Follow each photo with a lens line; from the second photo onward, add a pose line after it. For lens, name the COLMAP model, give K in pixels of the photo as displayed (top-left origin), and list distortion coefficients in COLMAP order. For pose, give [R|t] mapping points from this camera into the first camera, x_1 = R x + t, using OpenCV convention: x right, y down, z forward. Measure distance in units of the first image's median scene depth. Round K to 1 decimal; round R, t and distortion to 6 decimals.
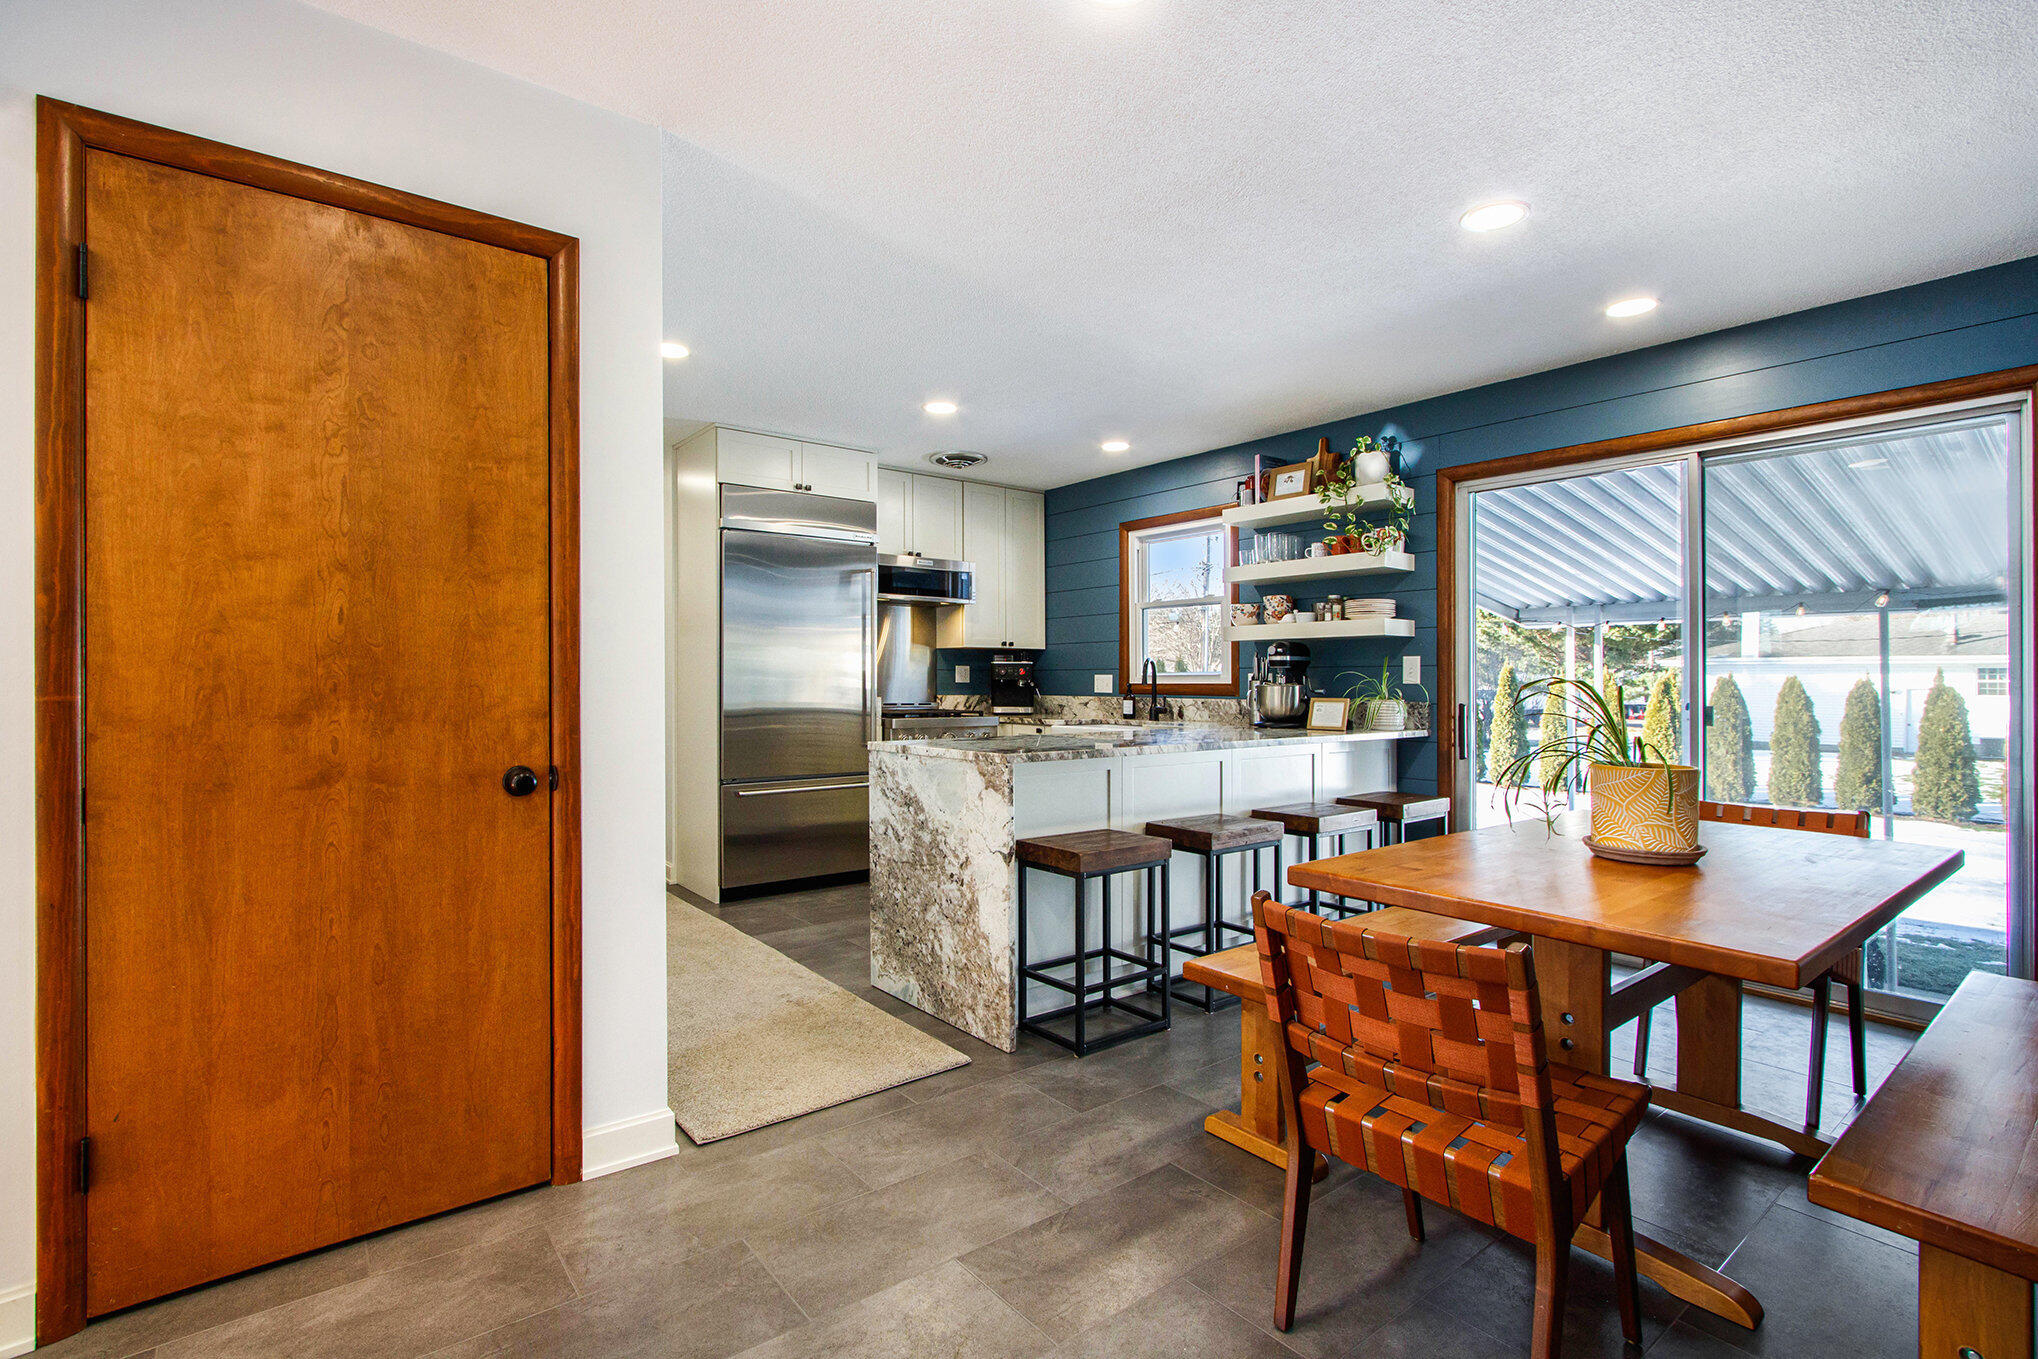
lens RADIAL K [[946.5, 0, 1000.1], [0, 946.5, 661.9], [0, 0, 1]] dist [-0.013869, 0.009303]
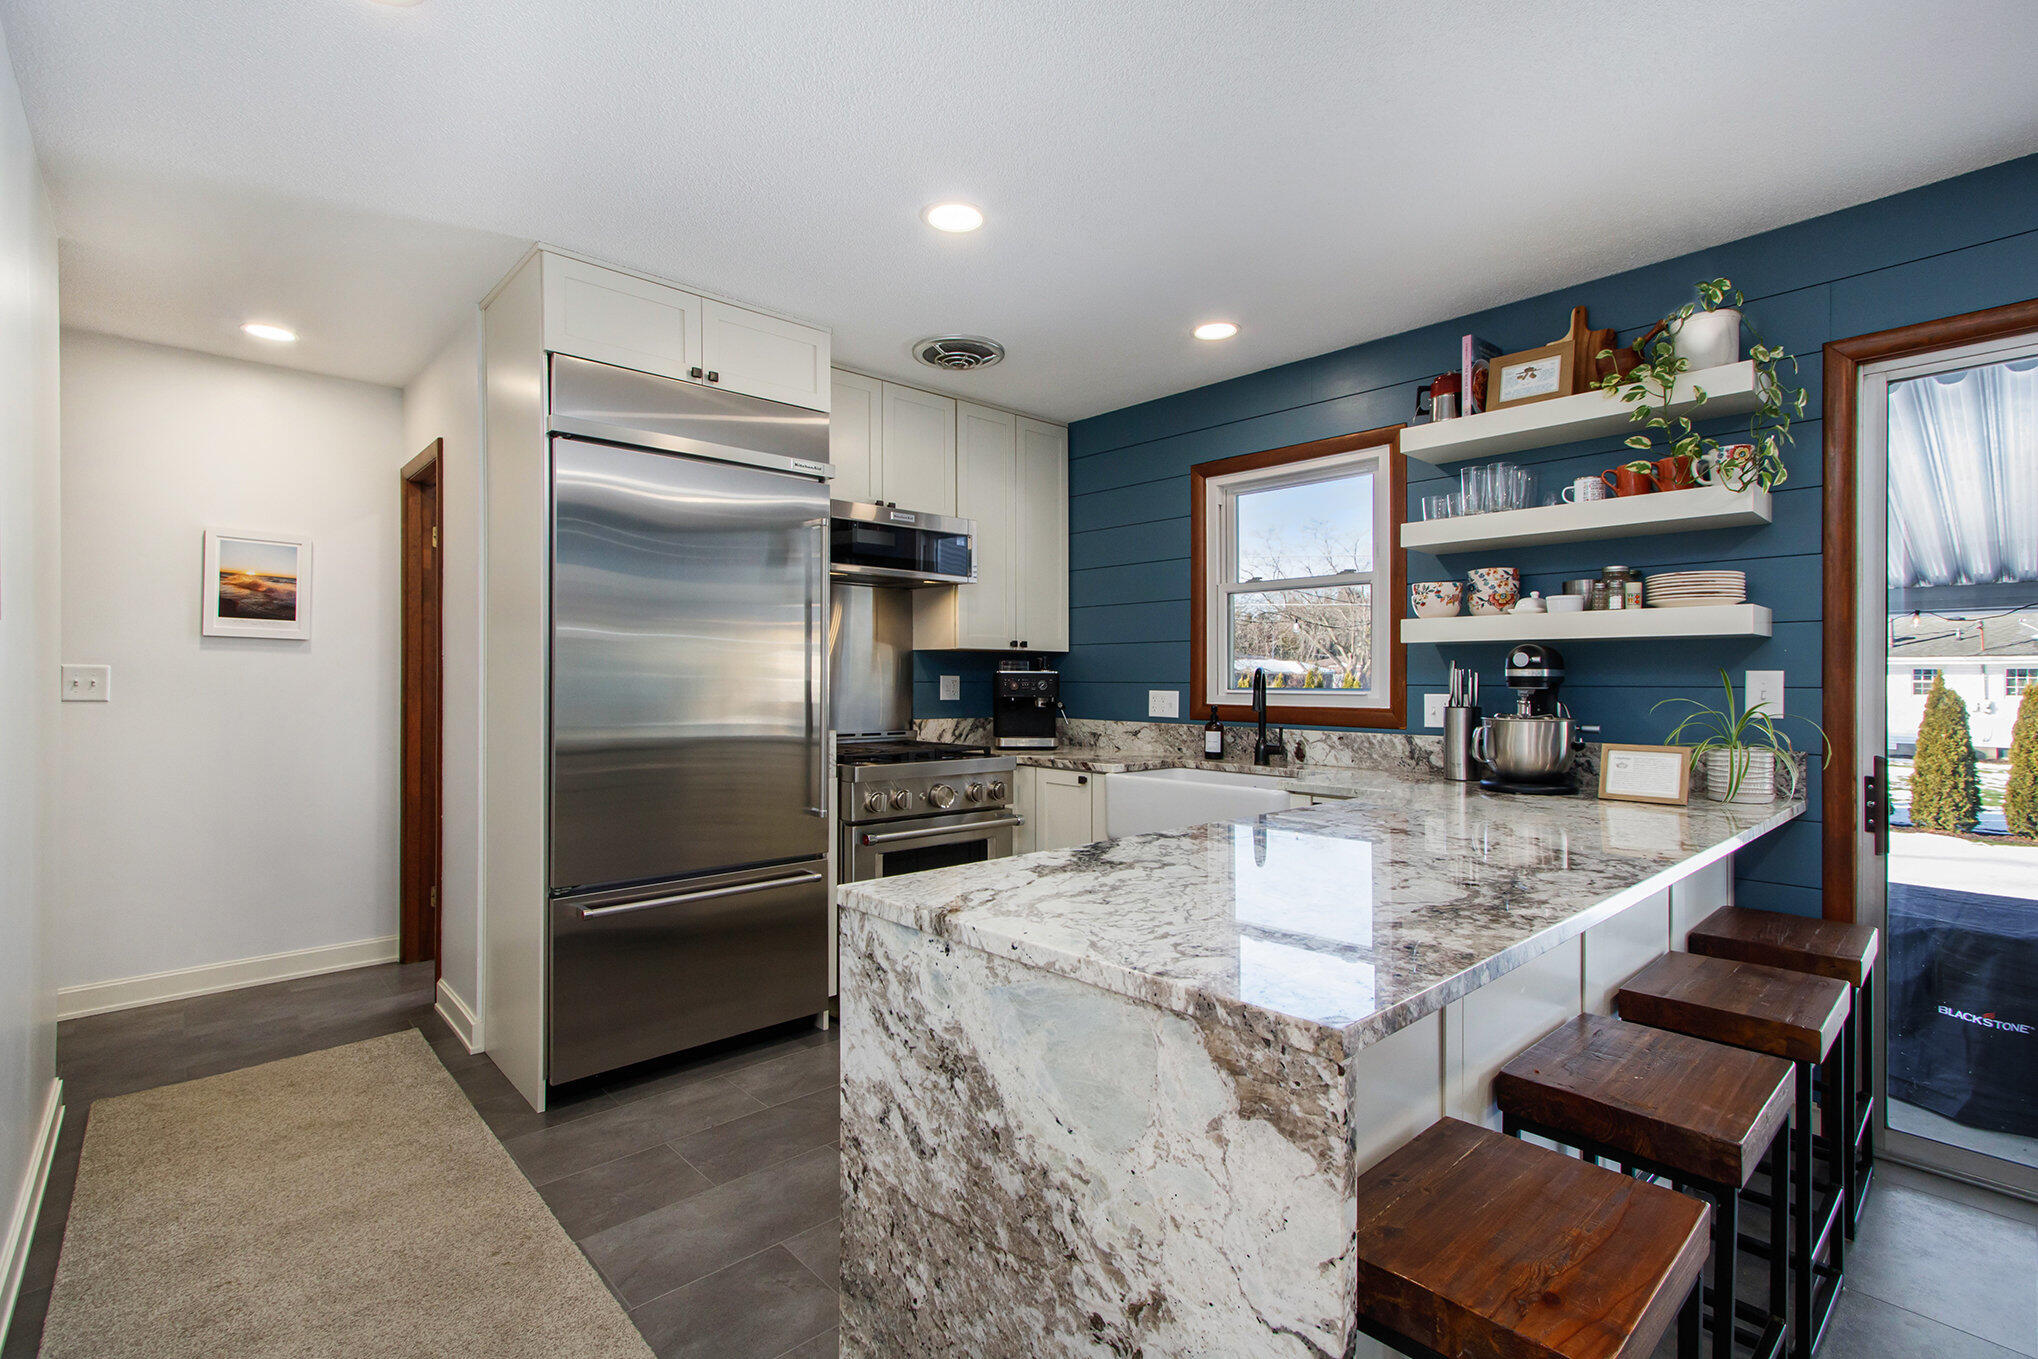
lens RADIAL K [[946.5, 0, 1005.8], [0, 946.5, 656.8], [0, 0, 1]] dist [-0.013869, 0.009303]
pose [[0.996699, 0.002588, 0.081142, -0.085652], [-0.002485, 0.999996, -0.001368, -0.013485], [-0.081145, 0.001162, 0.996702, 0.498065]]
